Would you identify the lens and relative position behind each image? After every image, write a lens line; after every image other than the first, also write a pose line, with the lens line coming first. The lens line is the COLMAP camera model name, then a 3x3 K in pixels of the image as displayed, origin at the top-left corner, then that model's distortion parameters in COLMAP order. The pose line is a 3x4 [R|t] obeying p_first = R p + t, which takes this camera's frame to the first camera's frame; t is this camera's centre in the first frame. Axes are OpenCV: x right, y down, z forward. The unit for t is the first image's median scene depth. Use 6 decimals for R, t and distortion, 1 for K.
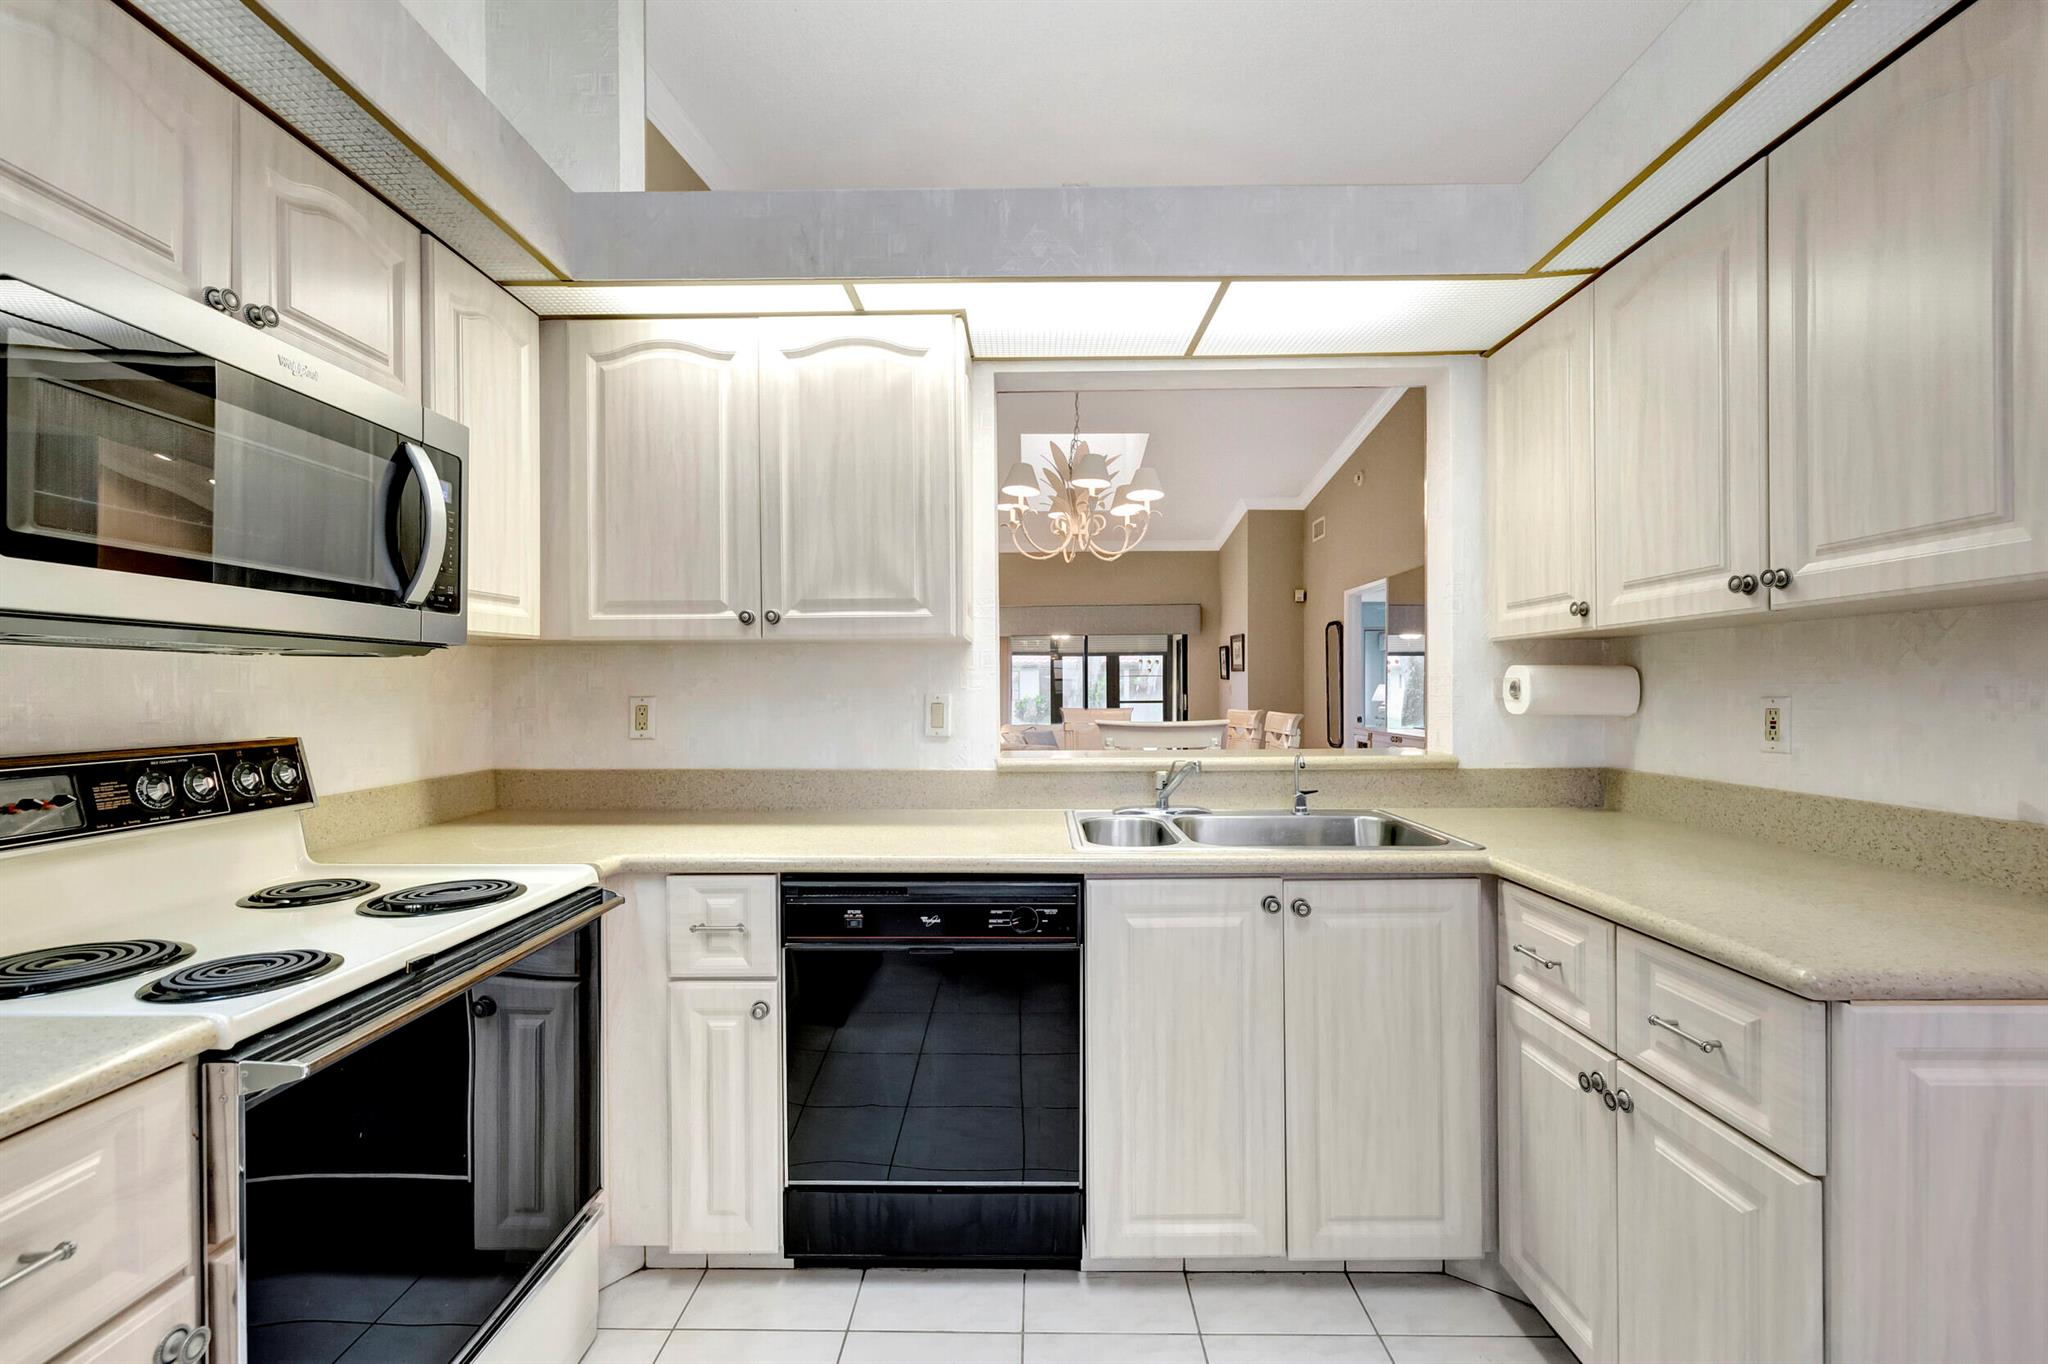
lens RADIAL K [[859.2, 0, 1021.9], [0, 859.2, 694.4], [0, 0, 1]] dist [0.000557, -0.000084]
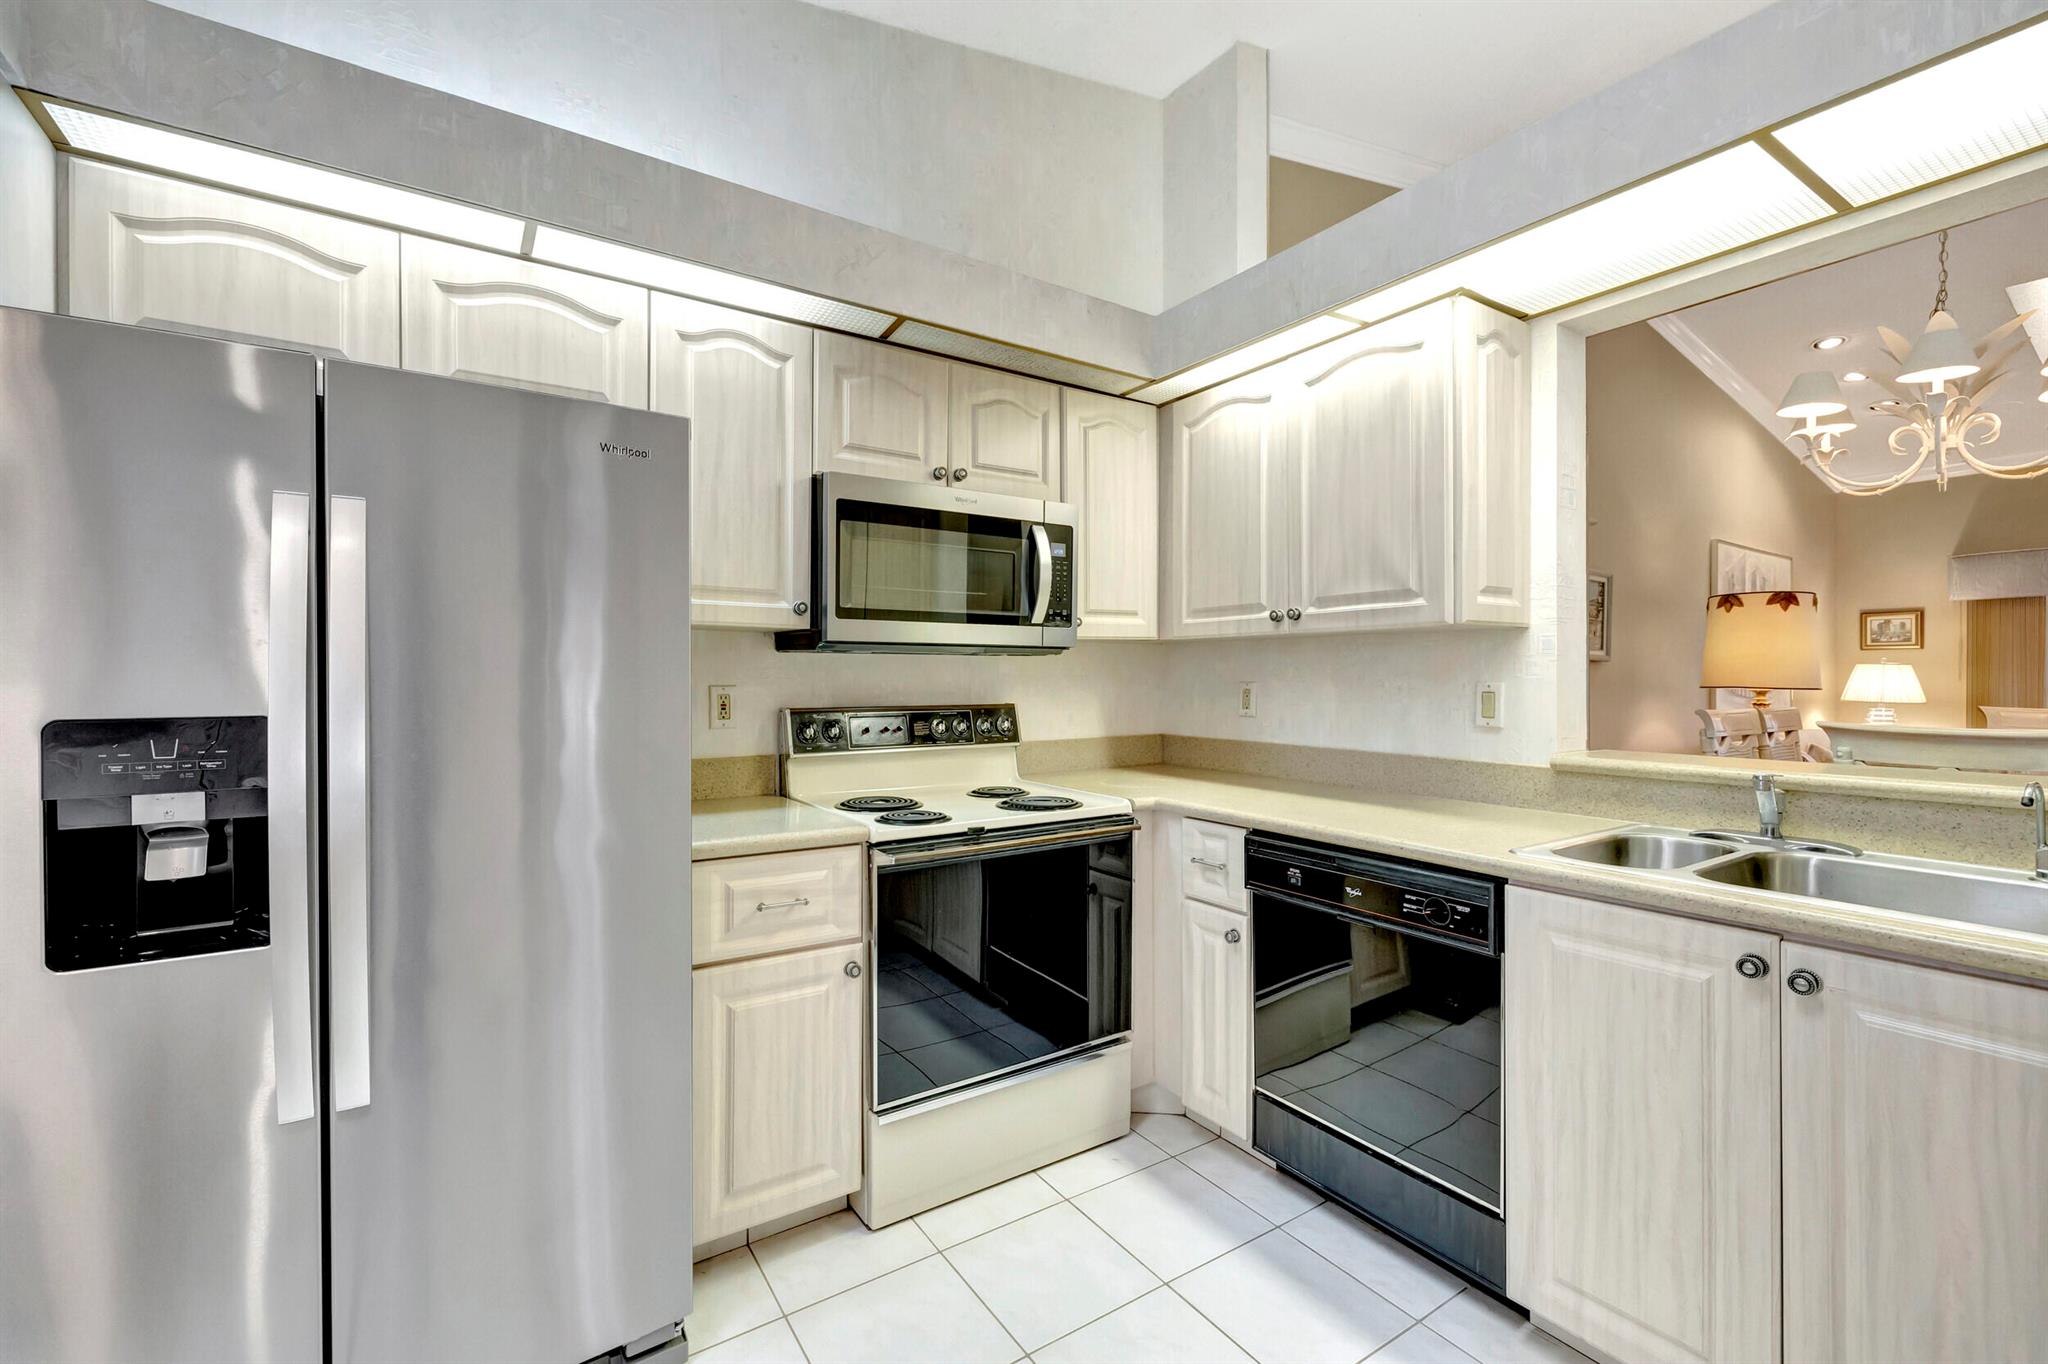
lens RADIAL K [[856.0, 0, 1014.7], [0, 856.0, 681.0], [0, 0, 1]] dist [-0.000144, -0.000059]
pose [[0.561445, 0.008550, -0.827470, 0.491467], [-0.009159, 0.999950, 0.004118, -0.001325], [0.827463, 0.005267, 0.561495, 0.042493]]
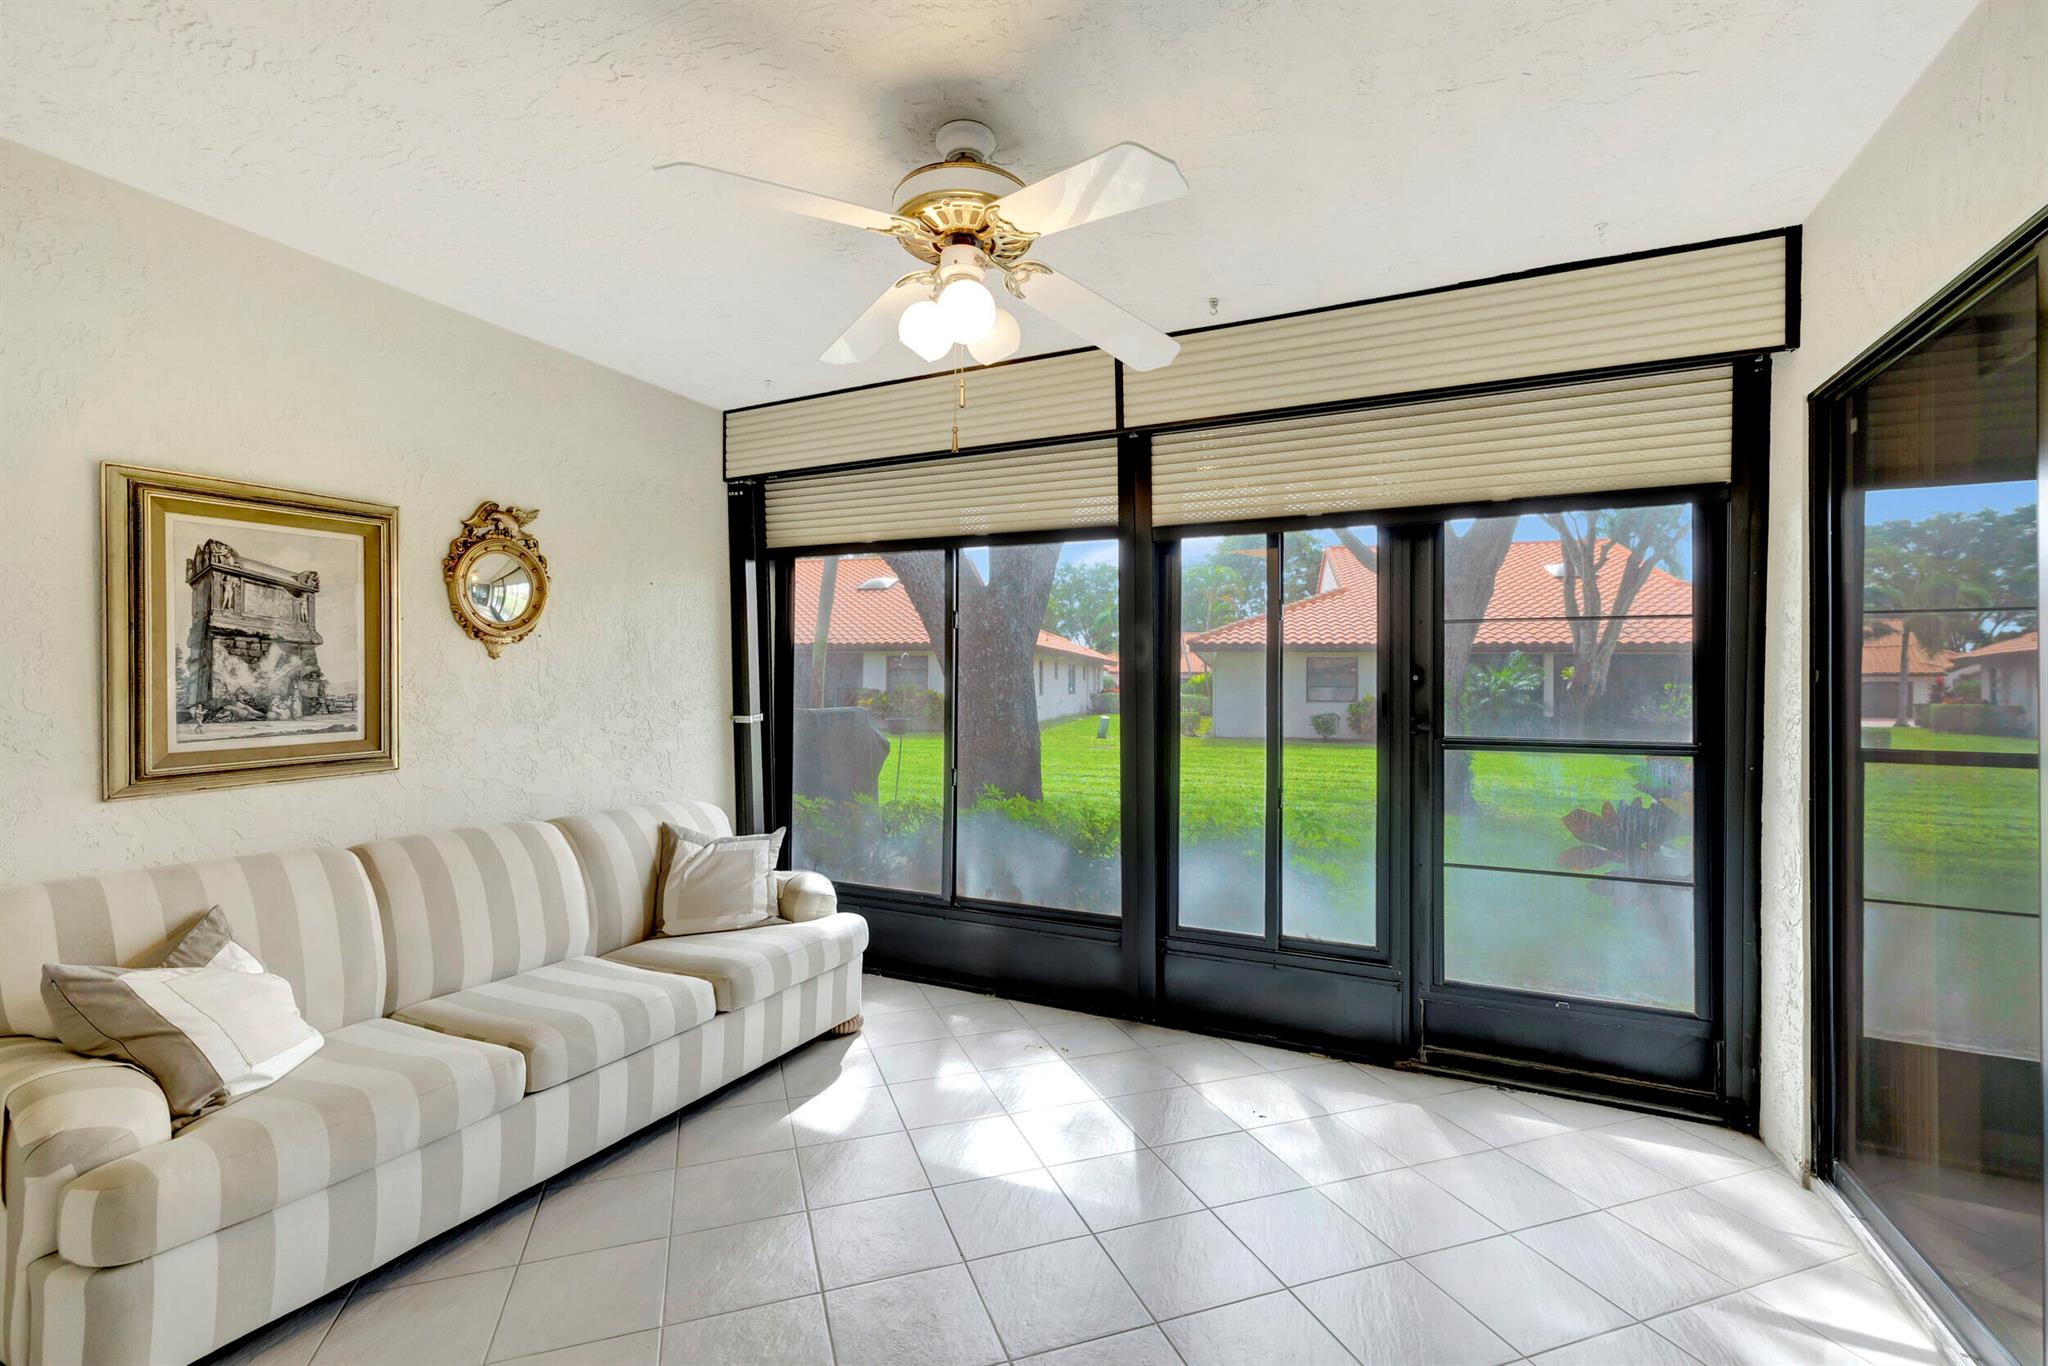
lens RADIAL K [[877.1, 0, 1018.9], [0, 877.1, 688.1], [0, 0, 1]] dist [0.002878, 0.000123]
pose [[0.911159, 0.011670, -0.411889, 0.871441], [-0.012366, 0.999923, 0.000974, -0.029369], [0.411869, 0.004206, 0.911234, 6.183306]]
